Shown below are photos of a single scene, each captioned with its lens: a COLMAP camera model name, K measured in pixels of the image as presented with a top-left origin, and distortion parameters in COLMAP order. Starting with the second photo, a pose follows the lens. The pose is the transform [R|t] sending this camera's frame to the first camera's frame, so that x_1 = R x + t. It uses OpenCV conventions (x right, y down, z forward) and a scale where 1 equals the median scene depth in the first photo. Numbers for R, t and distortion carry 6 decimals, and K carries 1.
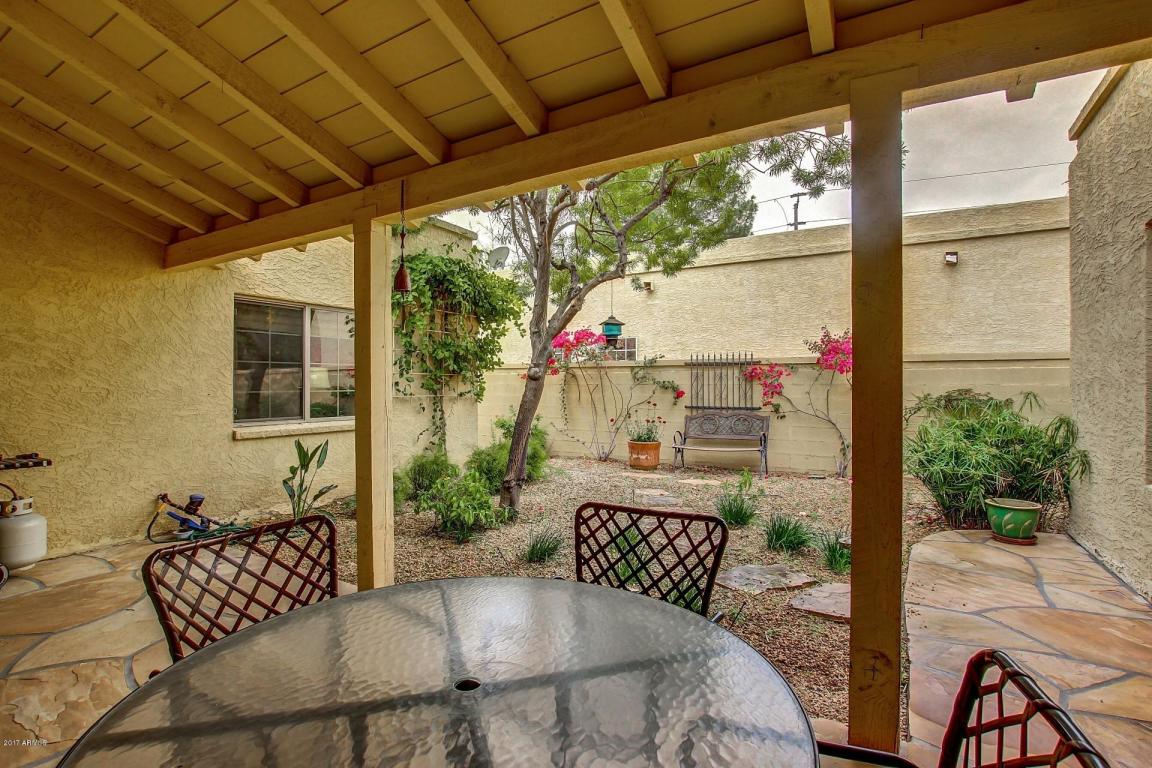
lens RADIAL K [[564.7, 0, 576.0], [0, 564.7, 384.0], [0, 0, 1]] dist [-0.018684, -0.000505]
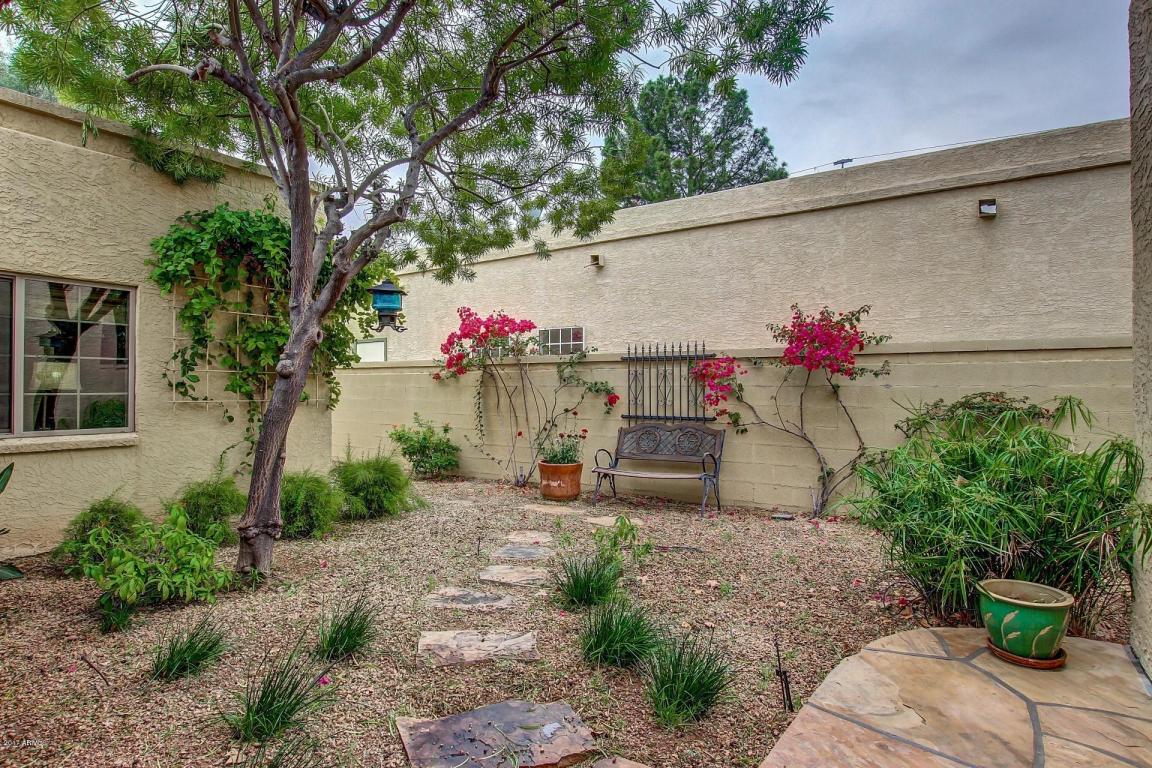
lens RADIAL K [[618.4, 0, 576.0], [0, 618.4, 384.0], [0, 0, 1]] dist [-0.020634, 0.001699]
pose [[0.997483, 0.000114, -0.070900, 0.206323], [-0.000536, 0.999982, -0.005940, 0.002707], [0.070898, 0.005963, 0.997466, 0.190563]]
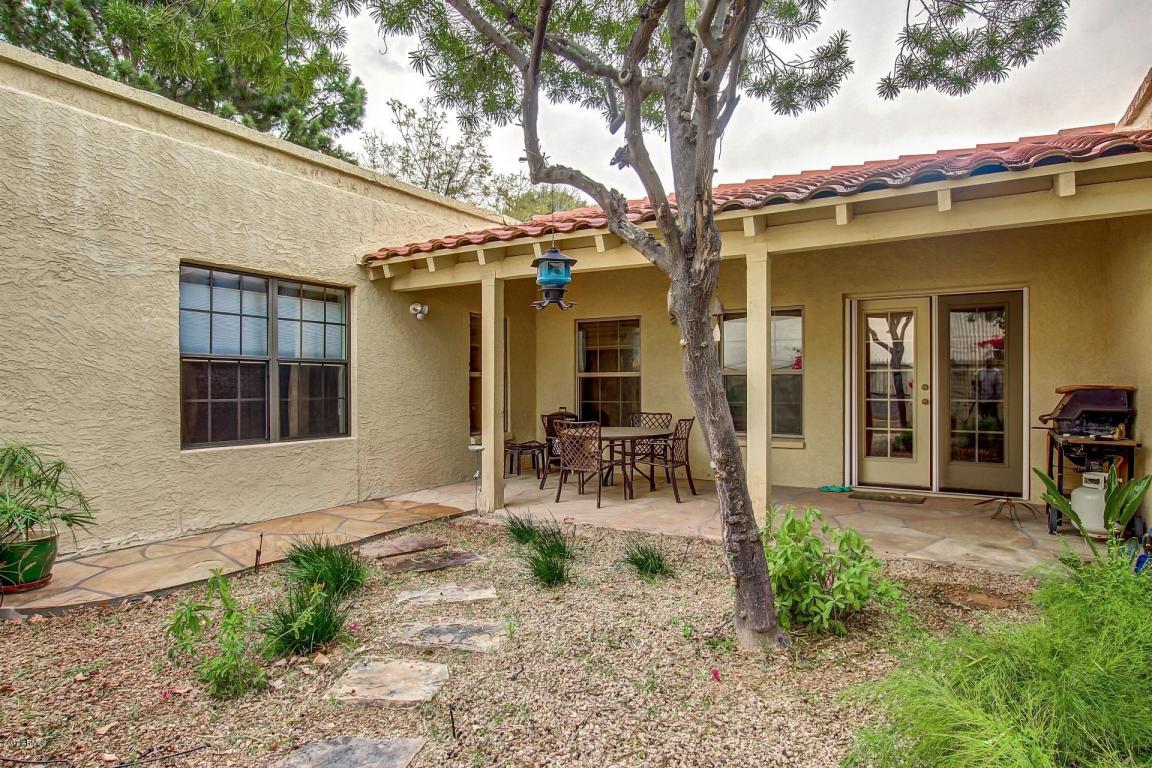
lens RADIAL K [[618.4, 0, 576.0], [0, 618.4, 384.0], [0, 0, 1]] dist [-0.020634, 0.001699]
pose [[-0.999987, 0.001327, 0.004825, 0.022835], [0.001316, 0.999997, -0.002139, 0.009261], [-0.004828, -0.002133, -0.999986, 1.011765]]
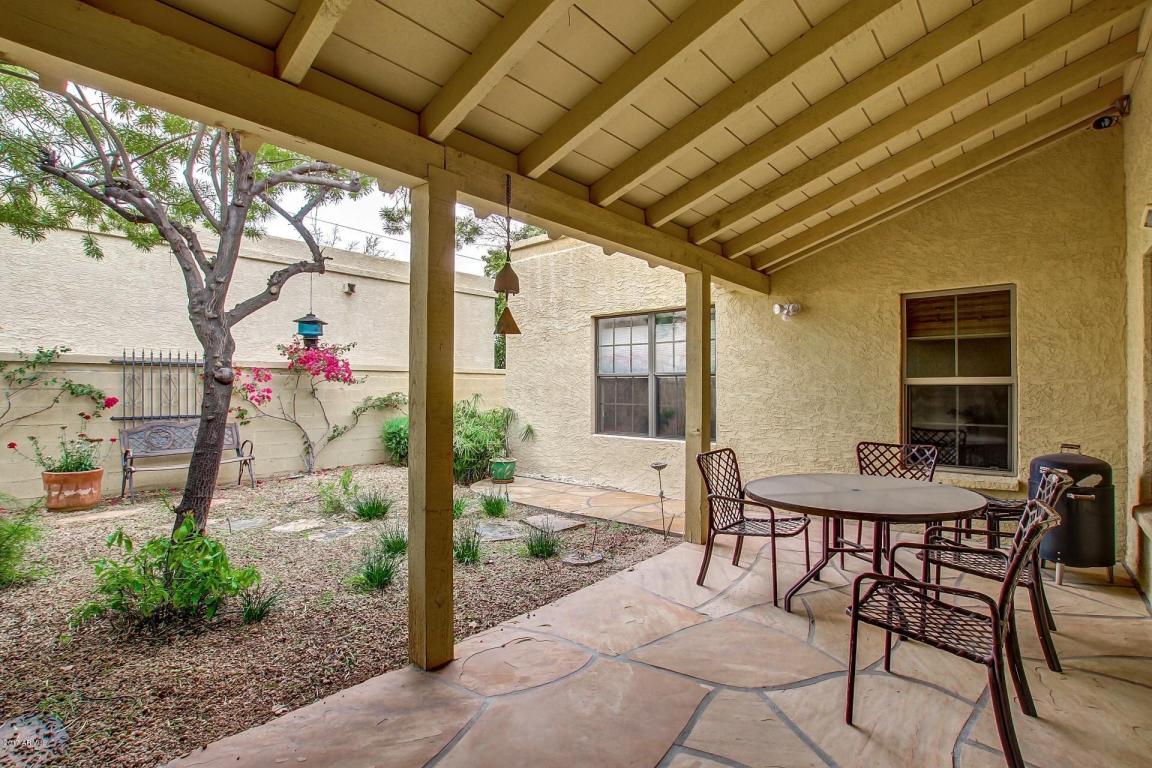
lens RADIAL K [[543.1, 0, 590.5], [0, 543.1, 384.3], [0, 0, 1]] dist [-0.021134, 0.000188]
pose [[0.154747, 0.005963, 0.987936, -0.447749], [0.000484, 0.999981, -0.006112, -0.001167], [-0.987954, 0.001424, 0.154741, 0.274058]]
